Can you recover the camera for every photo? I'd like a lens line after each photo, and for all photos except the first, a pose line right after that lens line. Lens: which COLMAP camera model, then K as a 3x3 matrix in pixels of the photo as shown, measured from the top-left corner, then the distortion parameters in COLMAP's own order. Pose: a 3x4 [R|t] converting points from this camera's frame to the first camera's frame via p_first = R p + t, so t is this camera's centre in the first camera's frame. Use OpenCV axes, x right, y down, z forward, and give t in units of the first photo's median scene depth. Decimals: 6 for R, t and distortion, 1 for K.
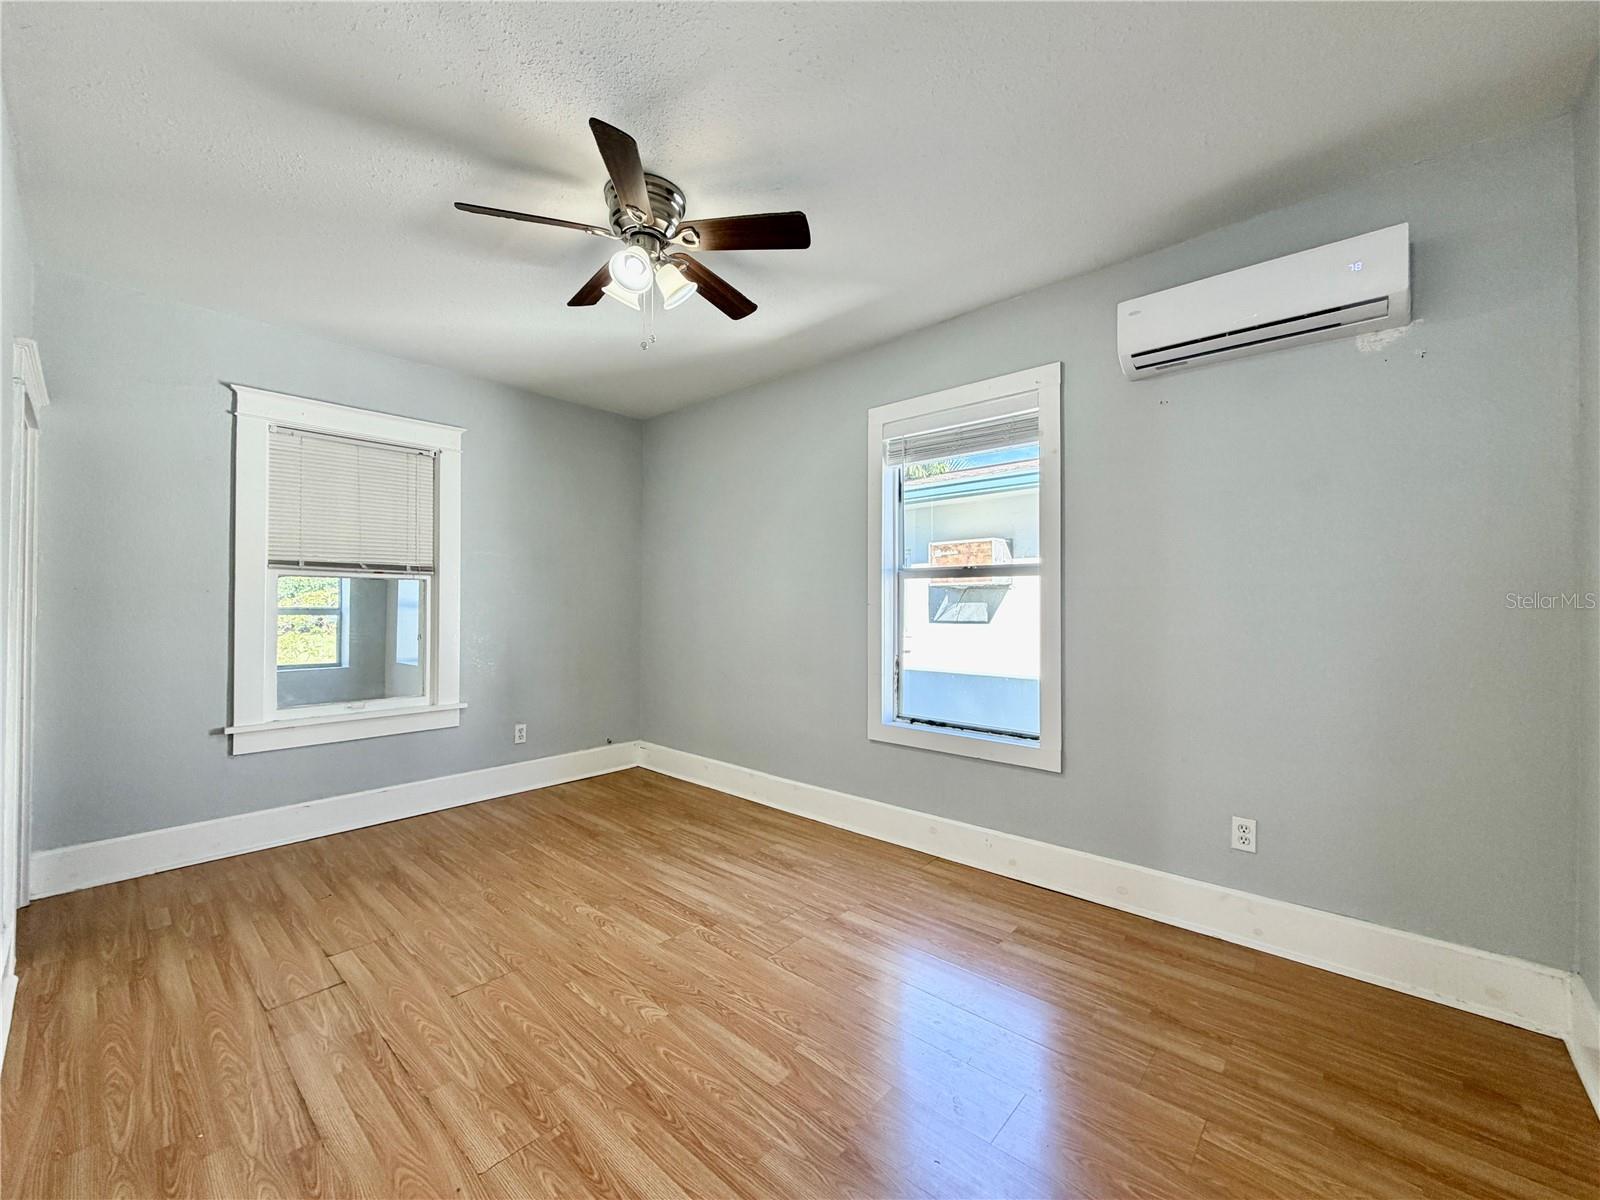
lens RADIAL K [[638.8, 0, 799.4], [0, 638.8, 604.3], [0, 0, 1]] dist [-0.001193, 0.000166]
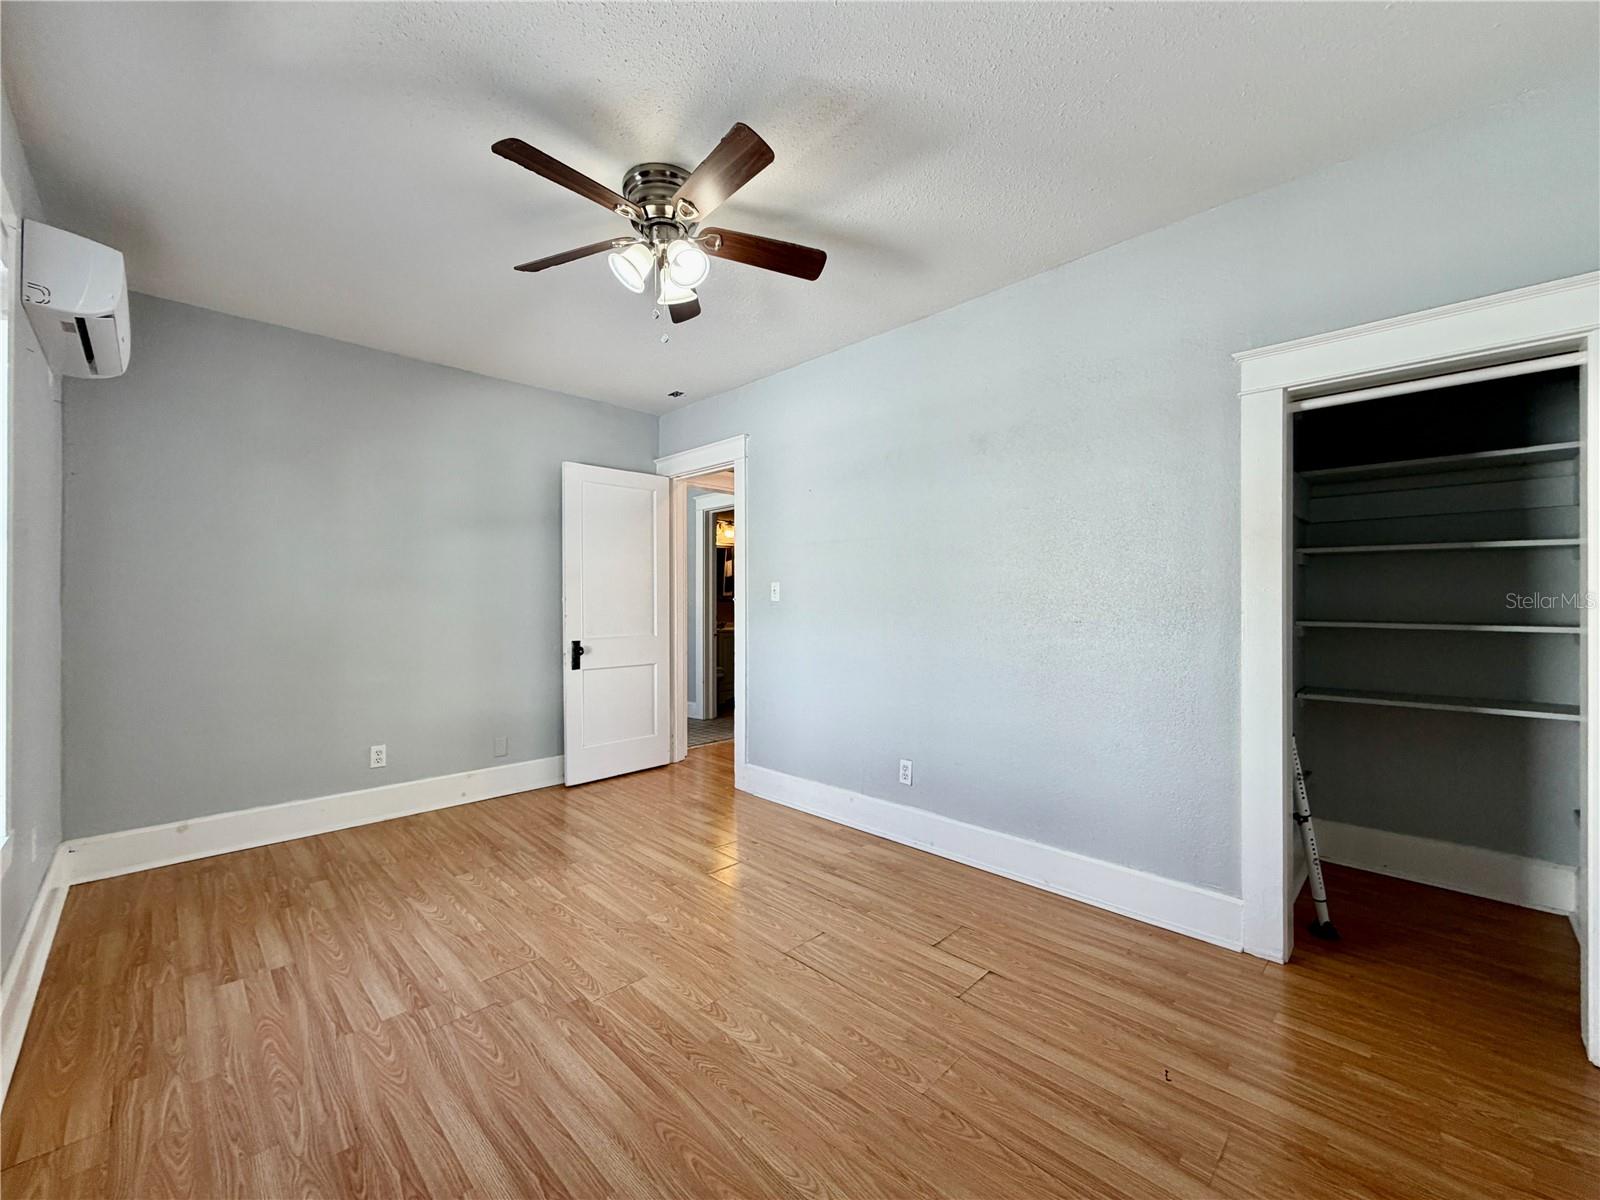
lens RADIAL K [[638.8, 0, 800.0], [0, 638.8, 599.9], [0, 0, 1]] dist [-0.001193, 0.000166]
pose [[-0.998681, -0.002317, 0.051290, -0.460608], [-0.002790, 0.999954, -0.009152, 0.006071], [-0.051266, -0.009283, -0.998642, 1.808650]]
